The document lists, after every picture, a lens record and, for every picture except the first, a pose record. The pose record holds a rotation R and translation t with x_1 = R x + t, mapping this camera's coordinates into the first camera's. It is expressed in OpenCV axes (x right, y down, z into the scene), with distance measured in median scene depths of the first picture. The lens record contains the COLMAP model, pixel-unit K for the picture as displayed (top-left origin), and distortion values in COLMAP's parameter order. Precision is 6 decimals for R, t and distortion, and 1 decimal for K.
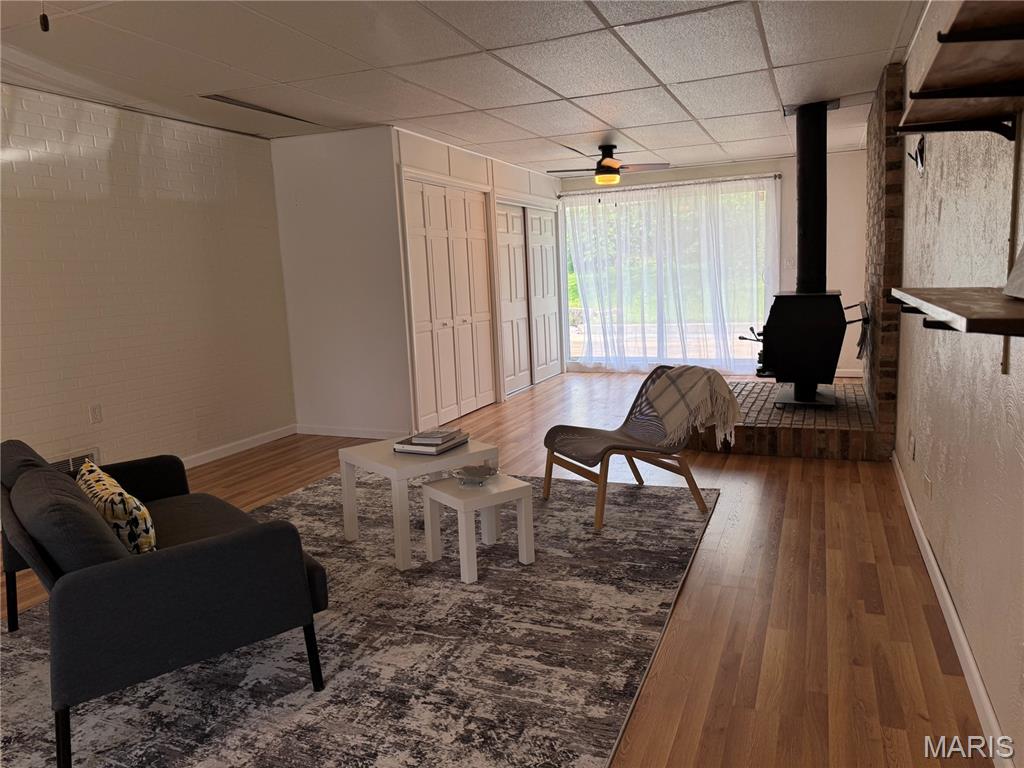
lens RADIAL K [[714.7, 0, 518.2], [0, 714.7, 379.5], [0, 0, 1]] dist [0.068195, -0.079484]
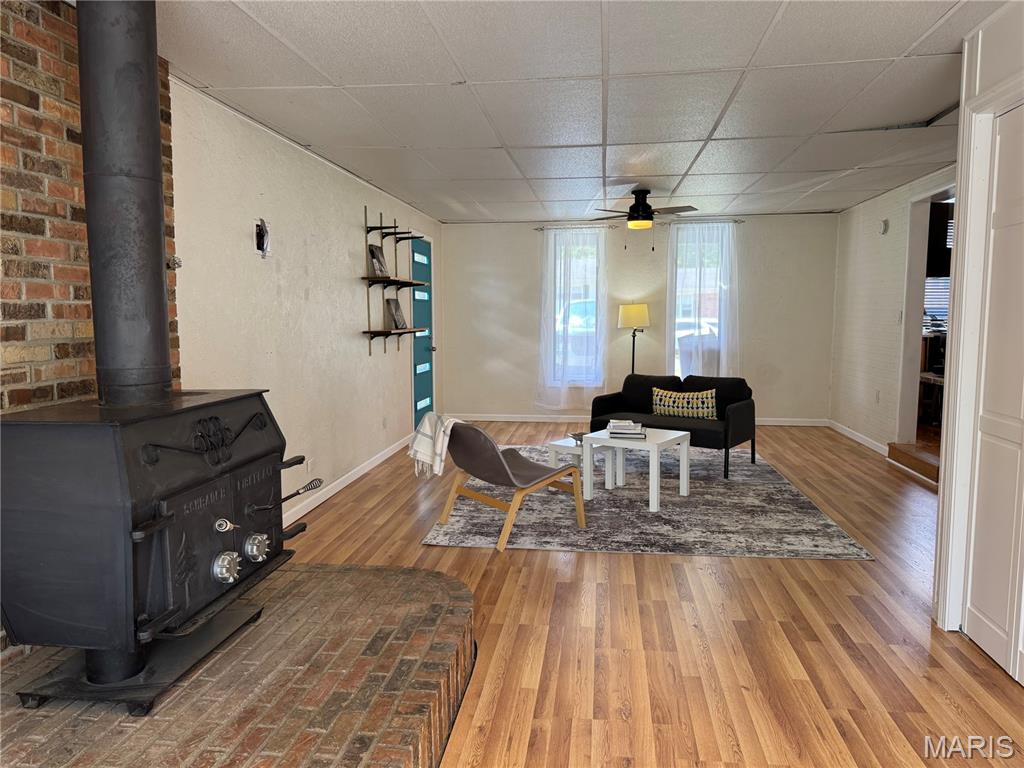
lens RADIAL K [[714.7, 0, 509.9], [0, 714.7, 390.6], [0, 0, 1]] dist [0.068195, -0.079484]
pose [[-0.966175, 0.075681, -0.246533, 0.395748], [0.011737, 0.967884, 0.251125, -0.307855], [0.257621, 0.239737, -0.936033, 1.940958]]
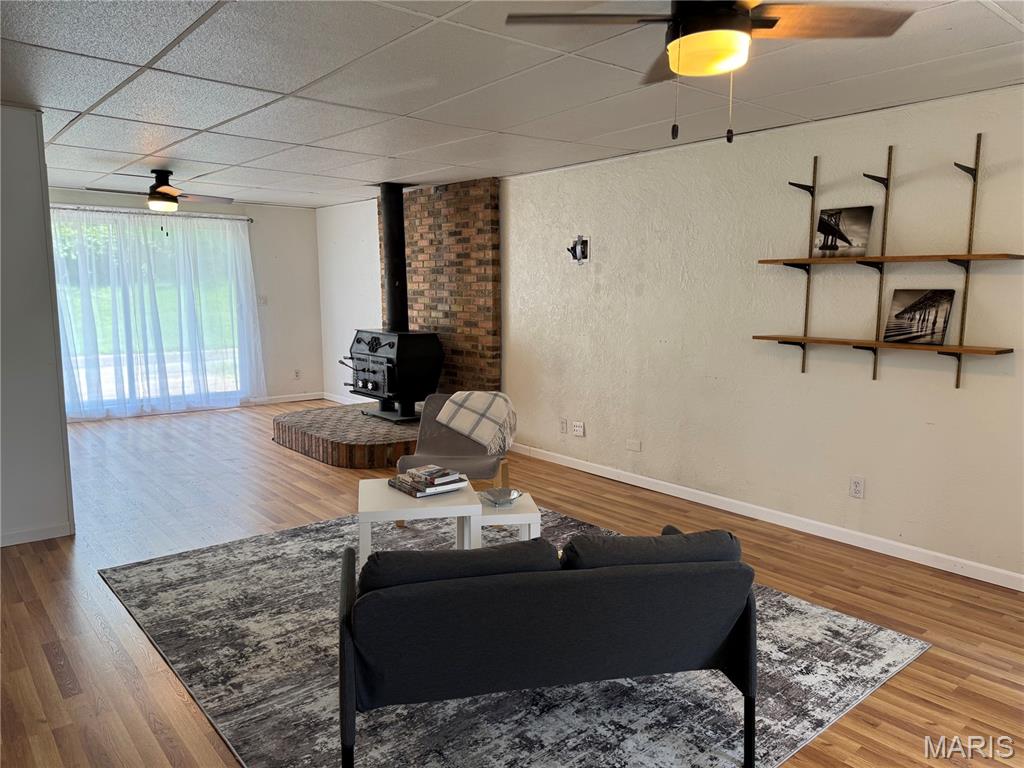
lens RADIAL K [[714.7, 0, 503.5], [0, 714.7, 378.2], [0, 0, 1]] dist [0.068195, -0.079484]
pose [[0.469346, -0.069961, 0.880238, -0.828240], [0.101096, 0.994559, 0.025142, -0.067497], [-0.877208, 0.077188, 0.473865, 0.332363]]
